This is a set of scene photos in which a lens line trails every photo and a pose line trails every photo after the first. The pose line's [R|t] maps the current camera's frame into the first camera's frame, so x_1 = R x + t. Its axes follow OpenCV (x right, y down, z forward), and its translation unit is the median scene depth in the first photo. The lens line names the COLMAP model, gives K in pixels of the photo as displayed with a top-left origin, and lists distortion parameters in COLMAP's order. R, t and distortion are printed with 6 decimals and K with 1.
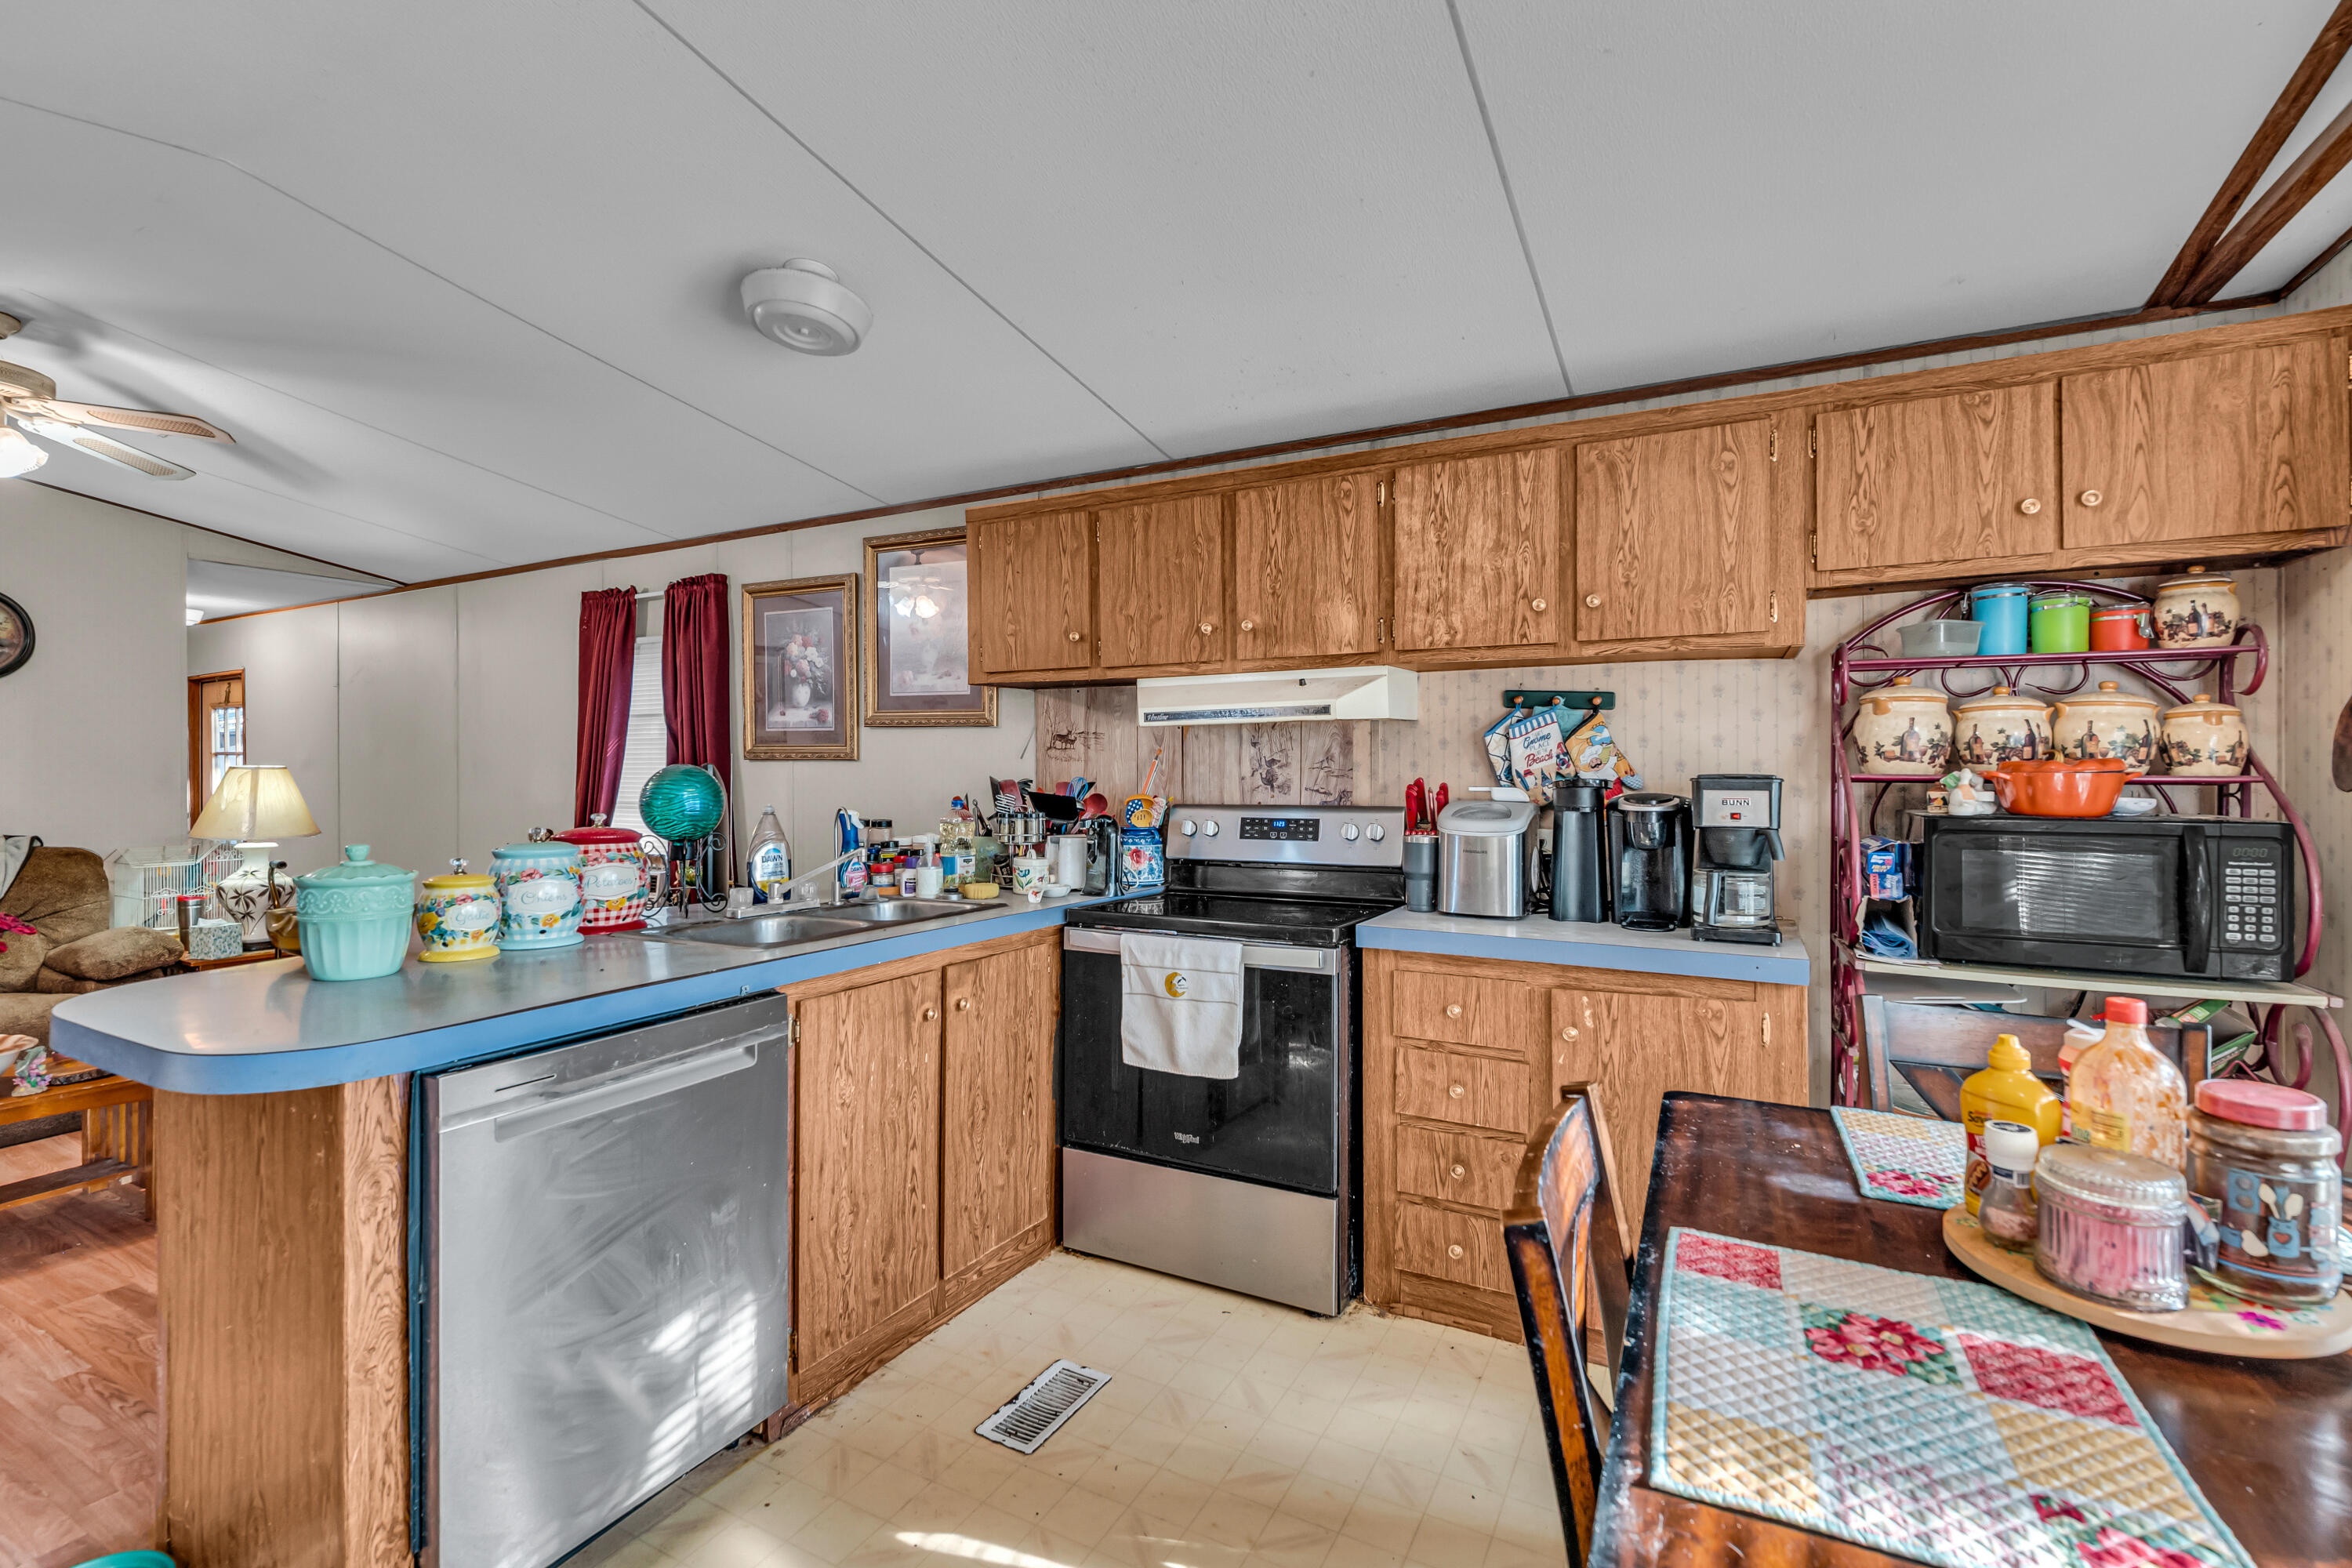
lens RADIAL K [[1045.2, 0, 1162.3], [0, 1045.2, 772.7], [0, 0, 1]] dist [-0.000317, -0.000881]
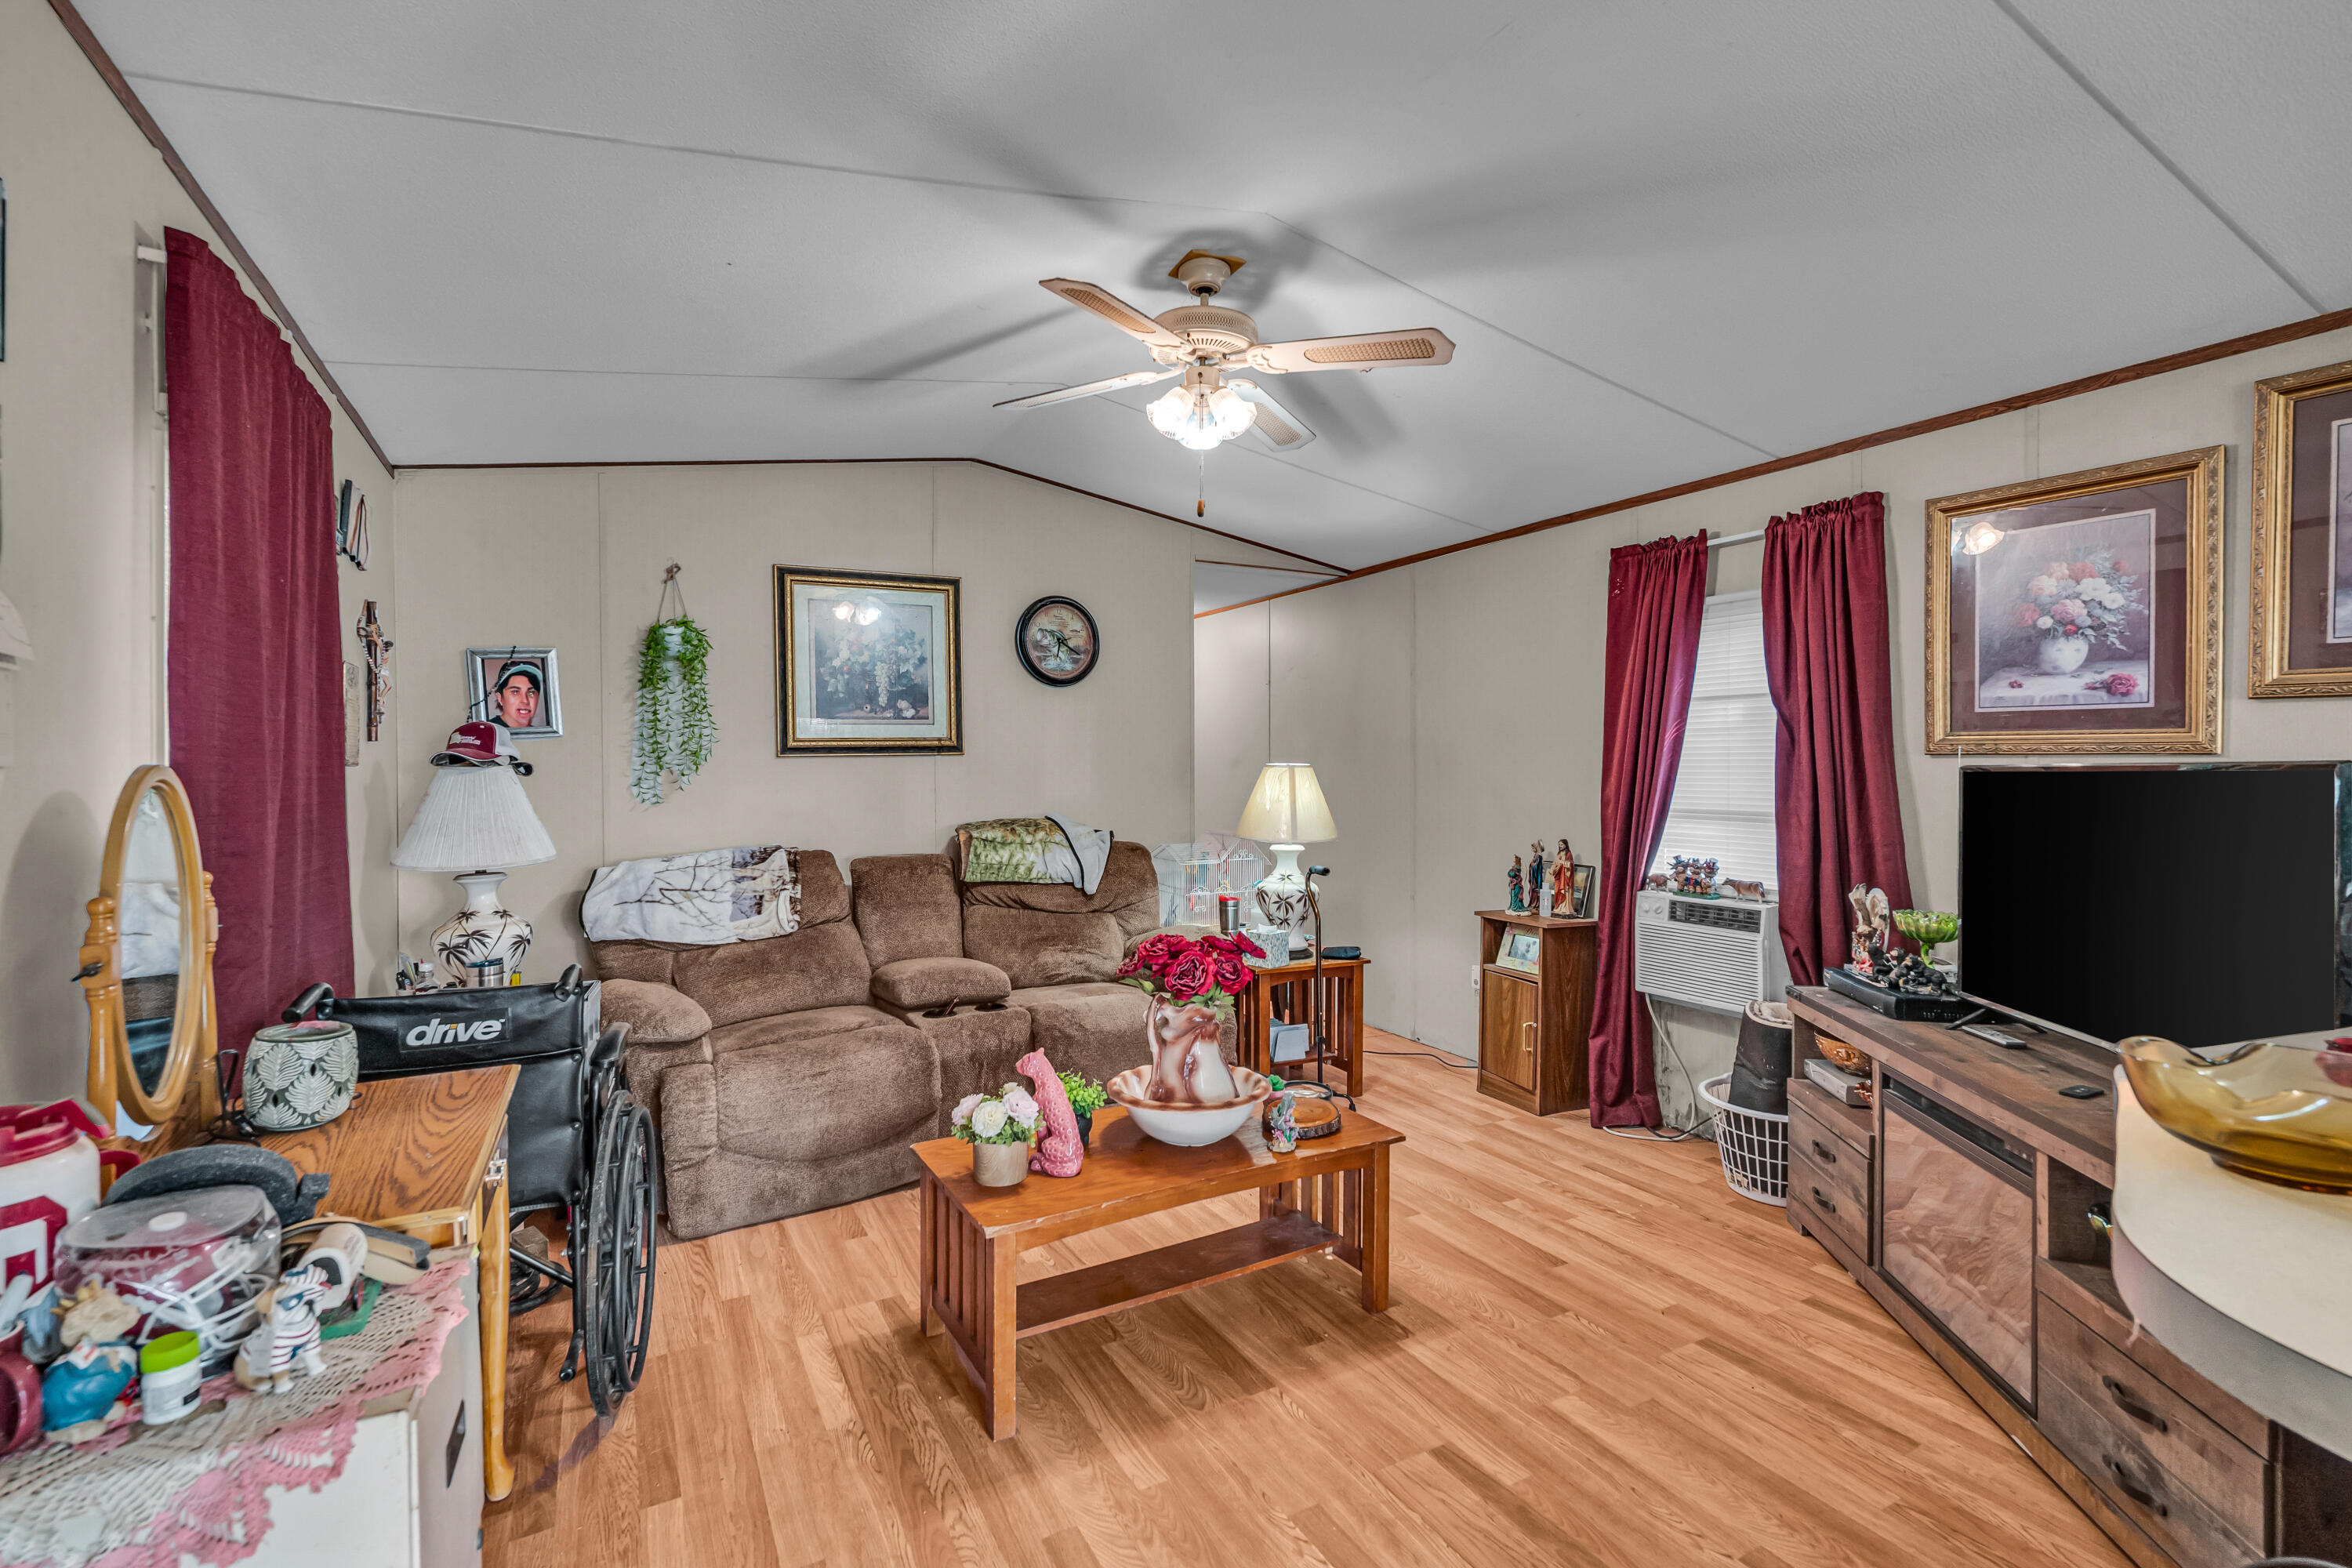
lens RADIAL K [[1045.2, 0, 1167.5], [0, 1045.2, 774.1], [0, 0, 1]] dist [-0.000317, -0.000881]
pose [[0.835126, 0.005010, -0.550036, -0.443119], [-0.001902, 0.999979, 0.006220, -0.002856], [0.550056, -0.004149, 0.835118, 0.148499]]
